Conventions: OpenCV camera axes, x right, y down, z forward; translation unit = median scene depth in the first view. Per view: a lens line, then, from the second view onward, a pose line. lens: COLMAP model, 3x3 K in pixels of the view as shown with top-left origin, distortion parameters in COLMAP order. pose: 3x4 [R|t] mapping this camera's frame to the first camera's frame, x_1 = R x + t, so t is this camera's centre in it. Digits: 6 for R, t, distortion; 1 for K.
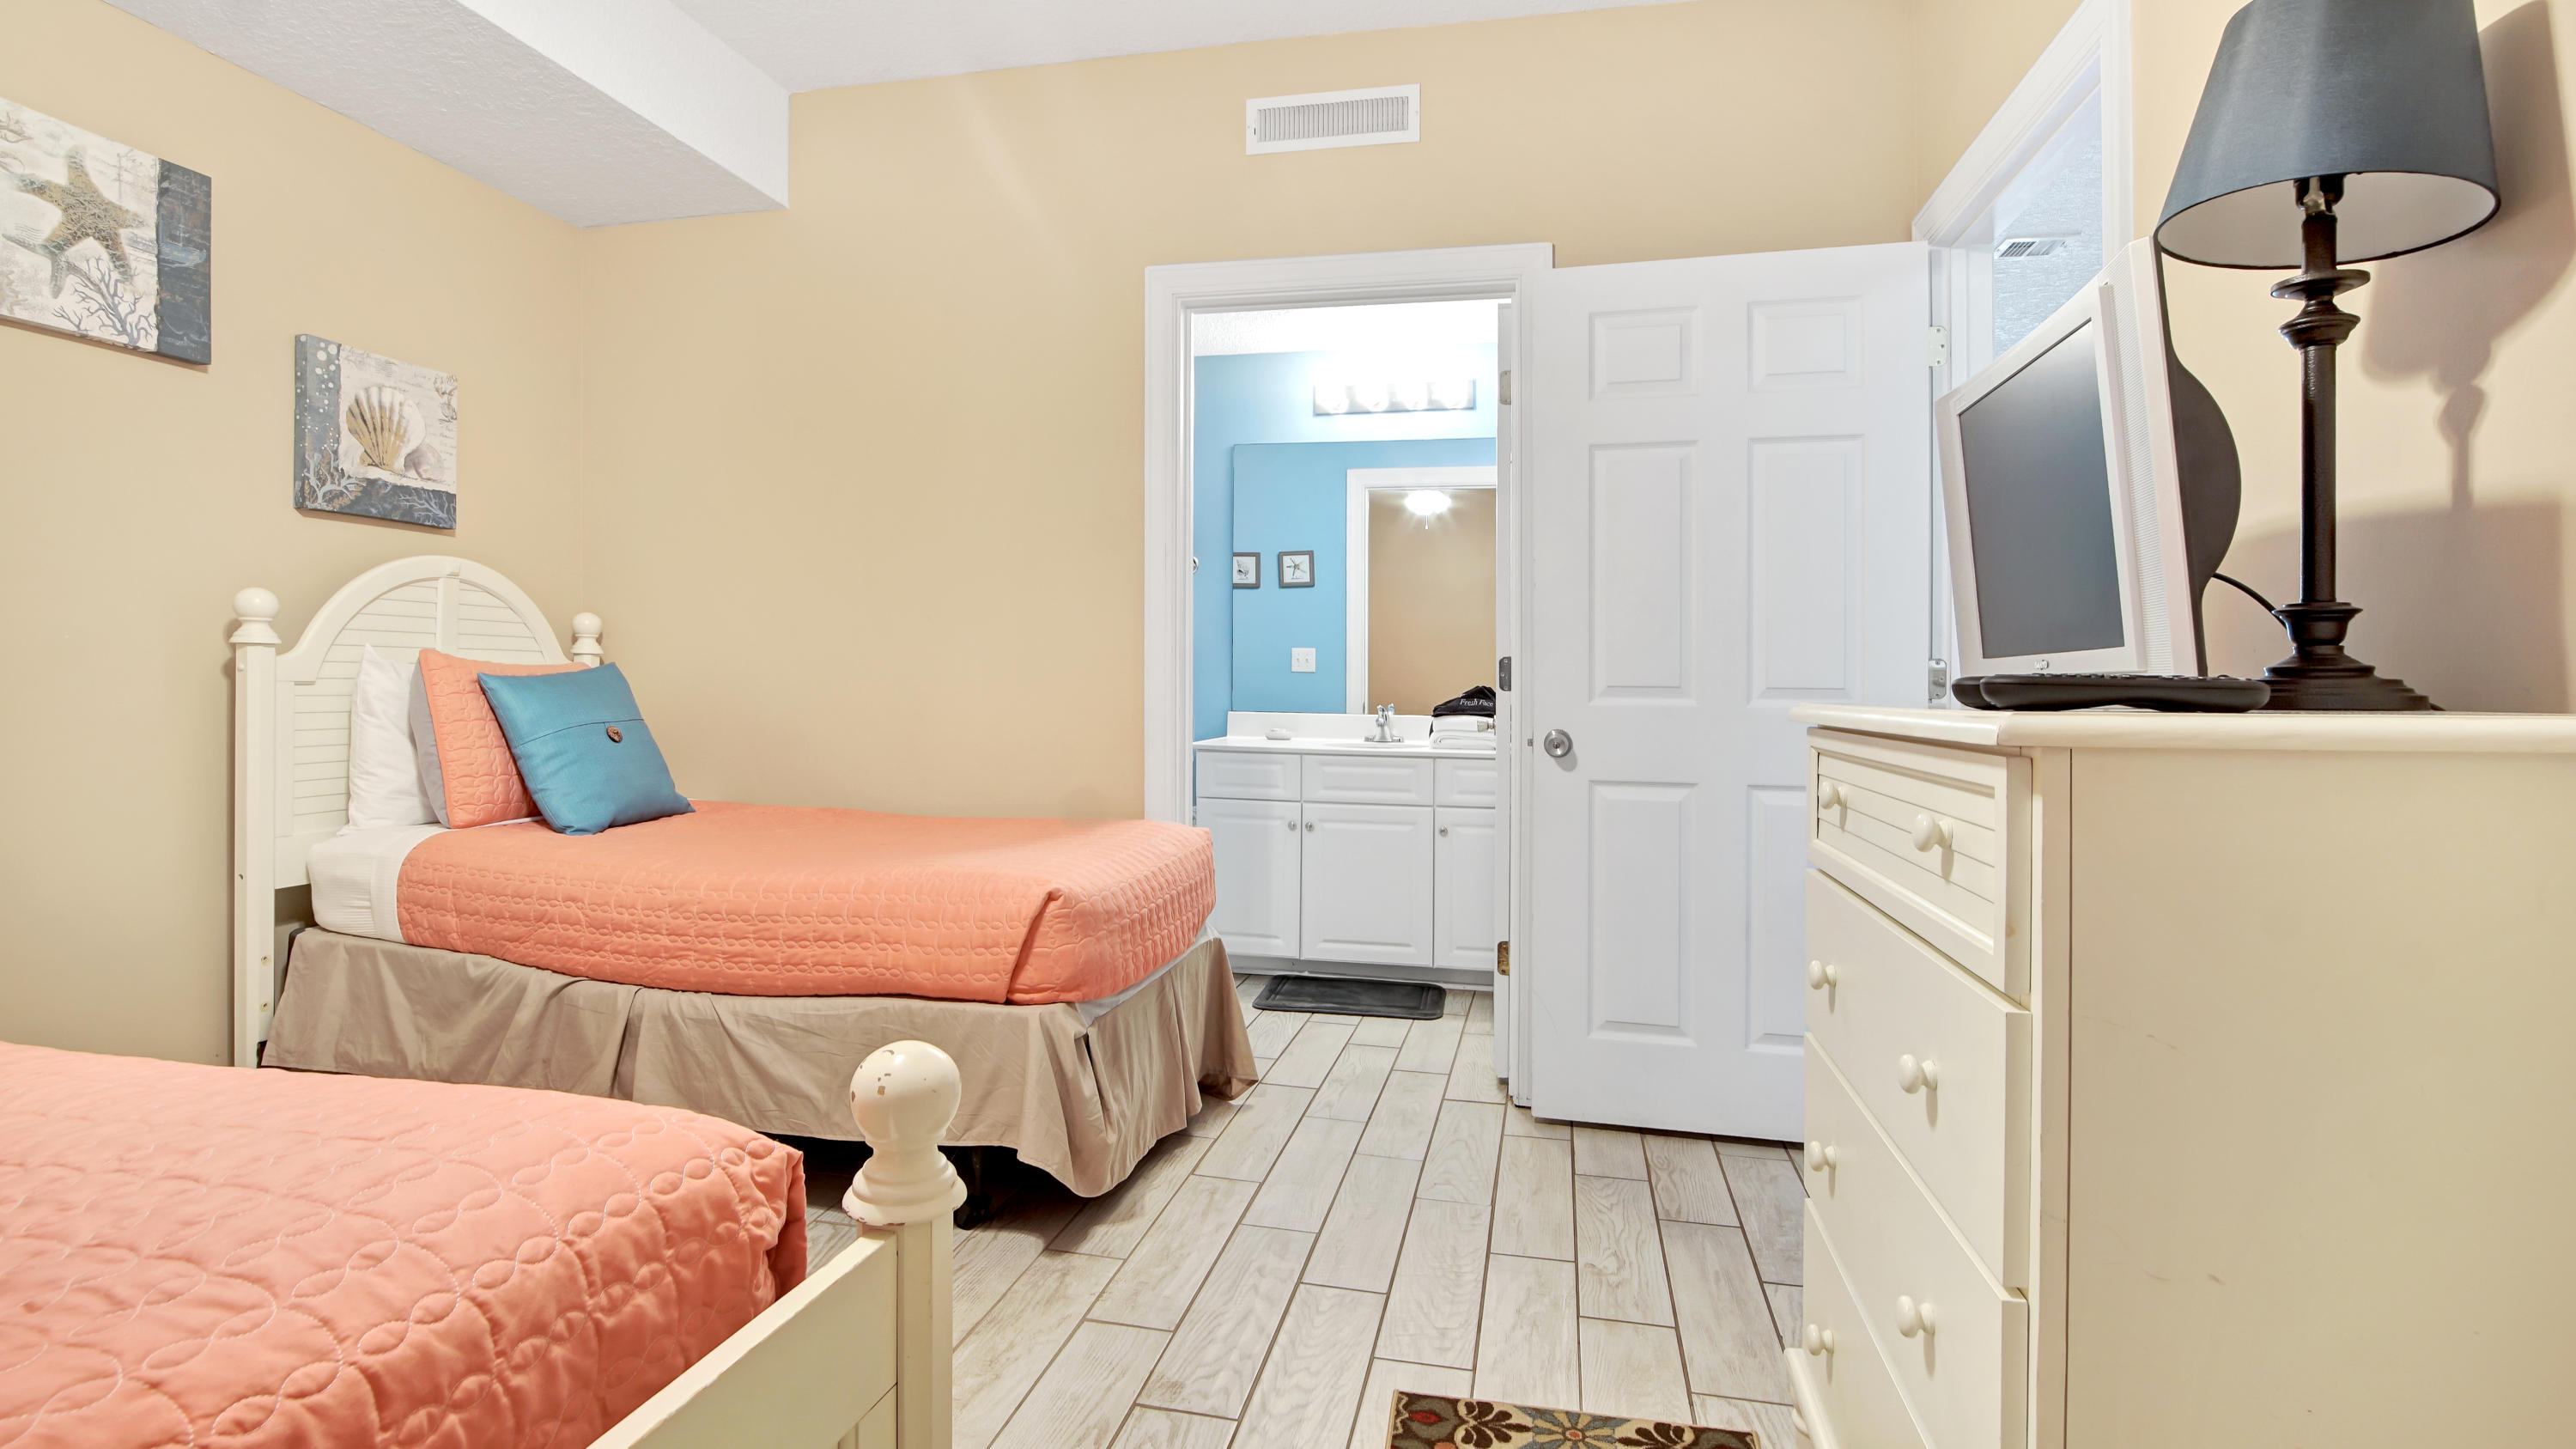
lens RADIAL K [[1212.2, 0, 1295.3], [0, 1212.2, 702.5], [0, 0, 1]] dist [-0.001989, 0.000455]
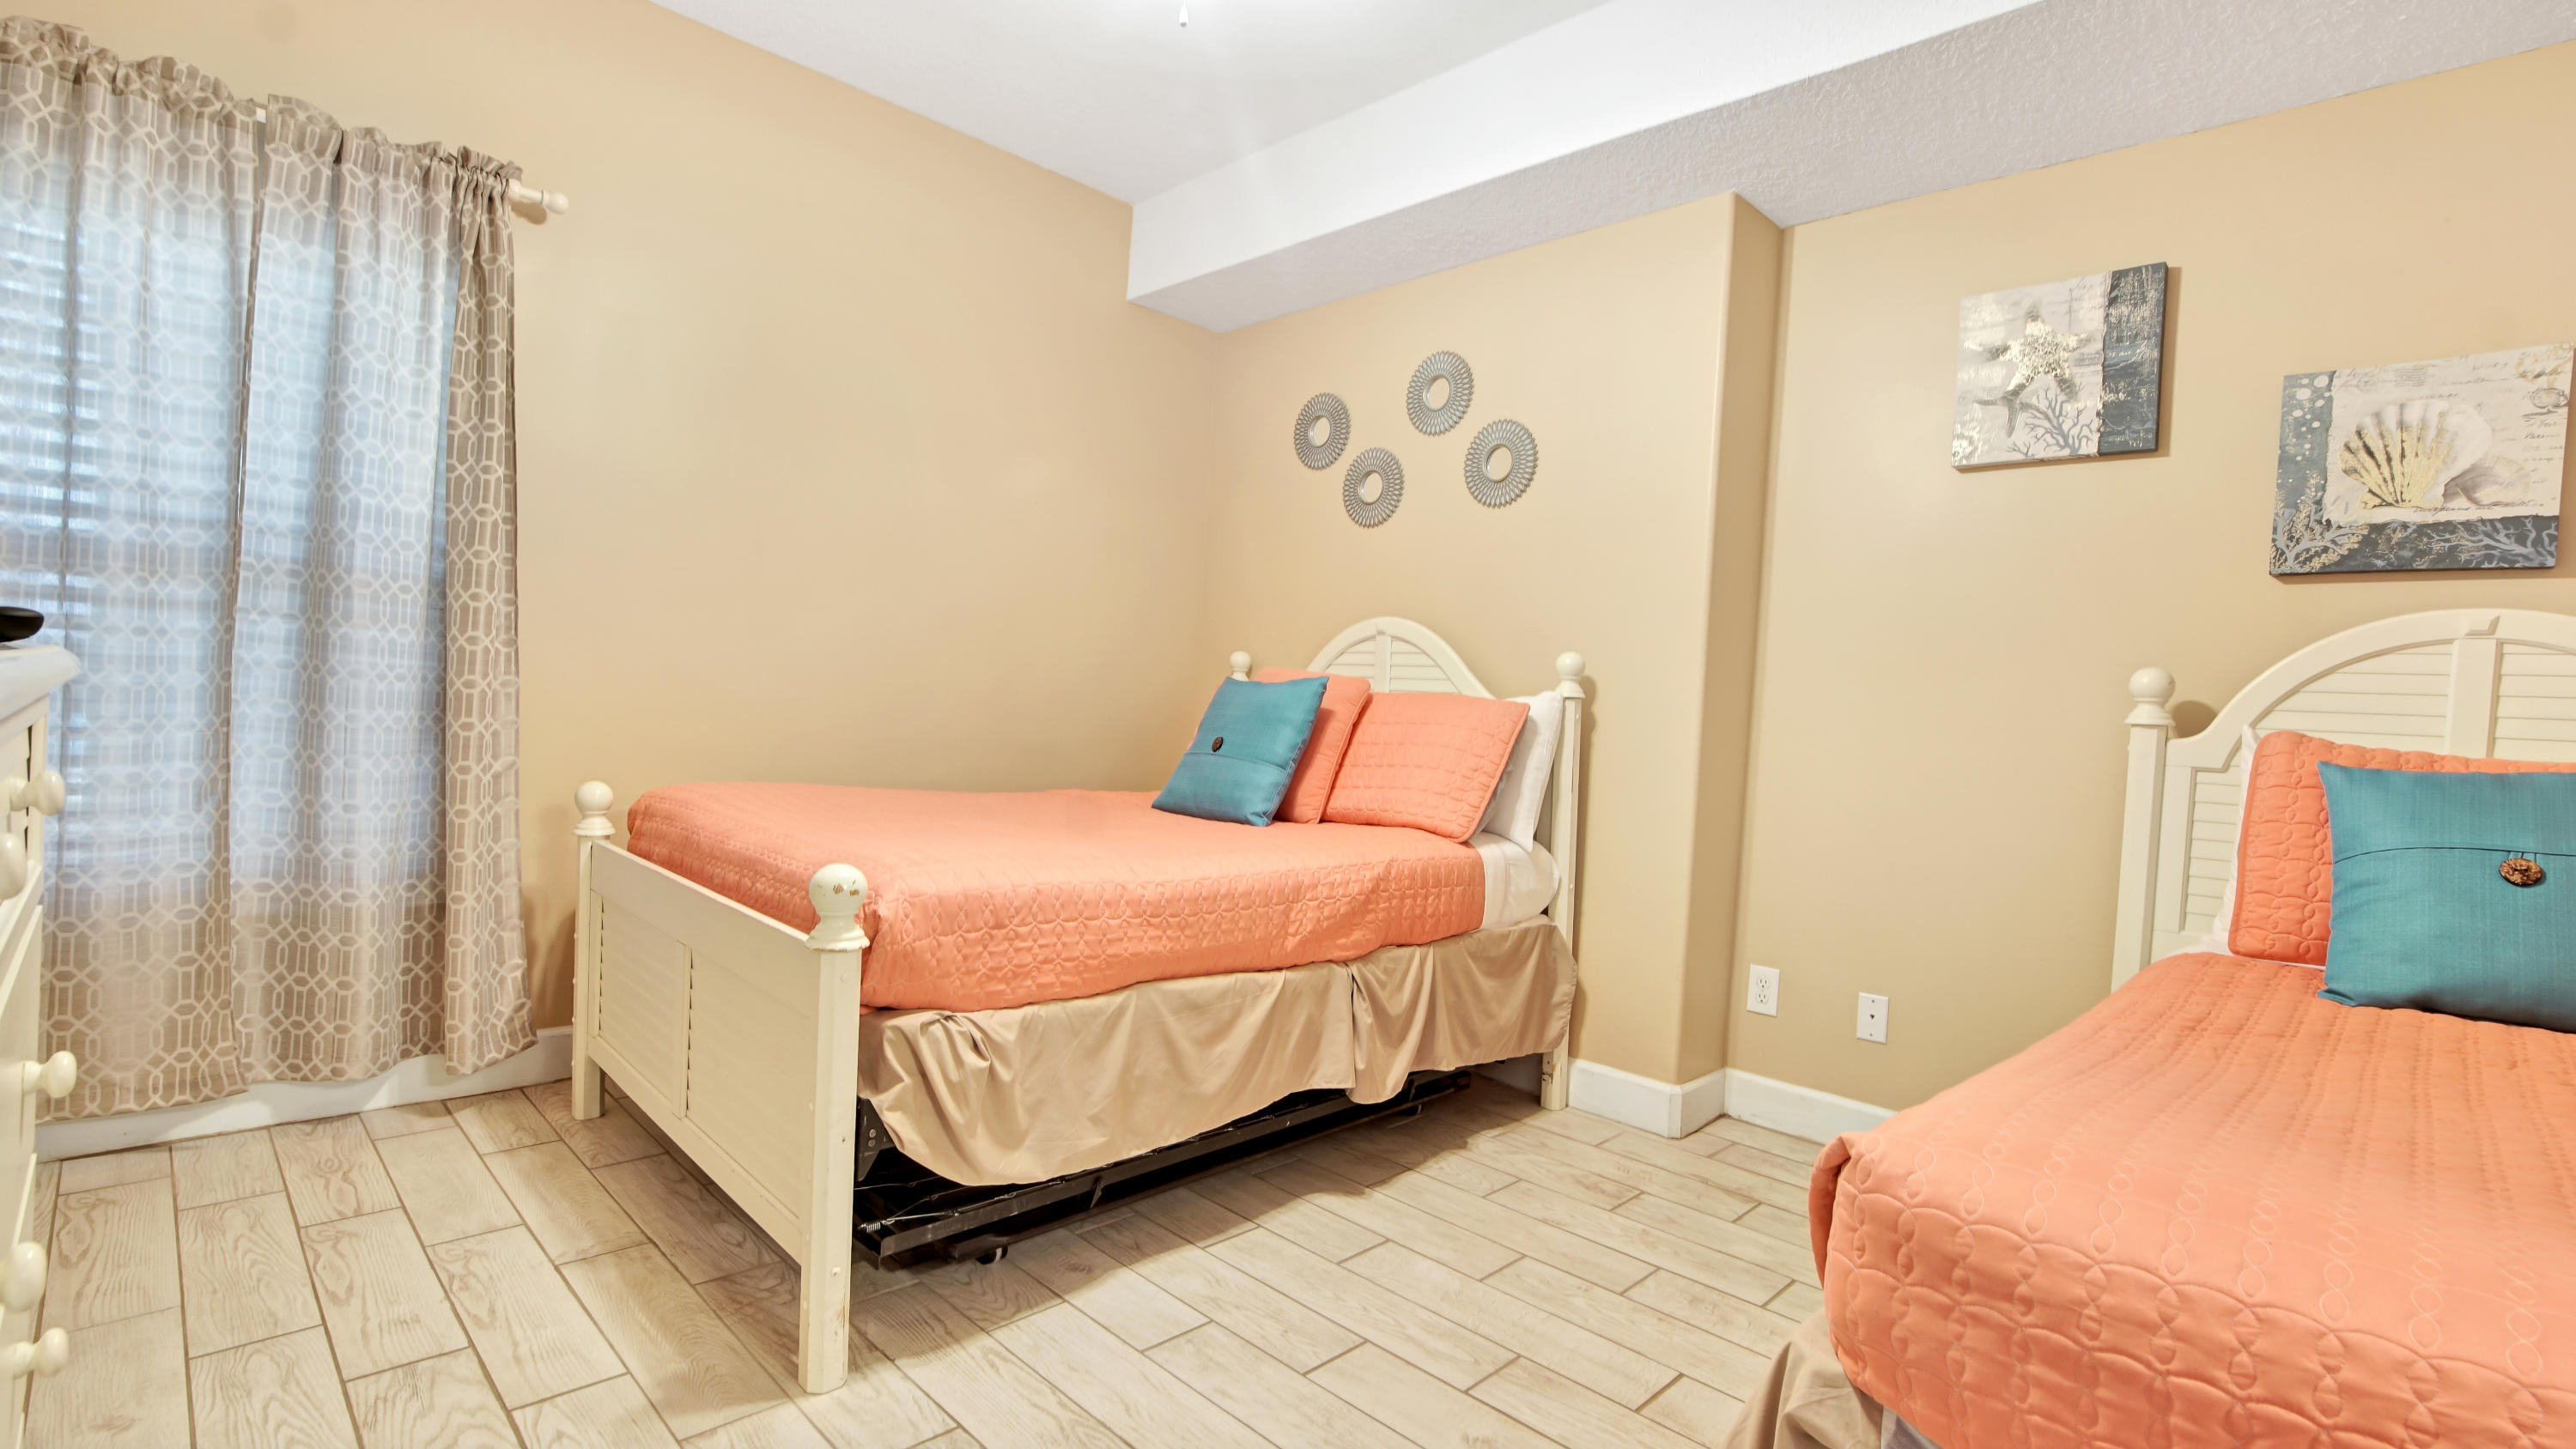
lens RADIAL K [[1170.9, 0, 1281.0], [0, 1170.9, 758.1], [0, 0, 1]] dist [-0.027093, 0.011559]
pose [[-0.545426, -0.004363, -0.838148, 0.274799], [-0.080058, 0.995686, 0.046915, -0.008540], [0.834327, 0.092689, -0.543422, 0.847288]]
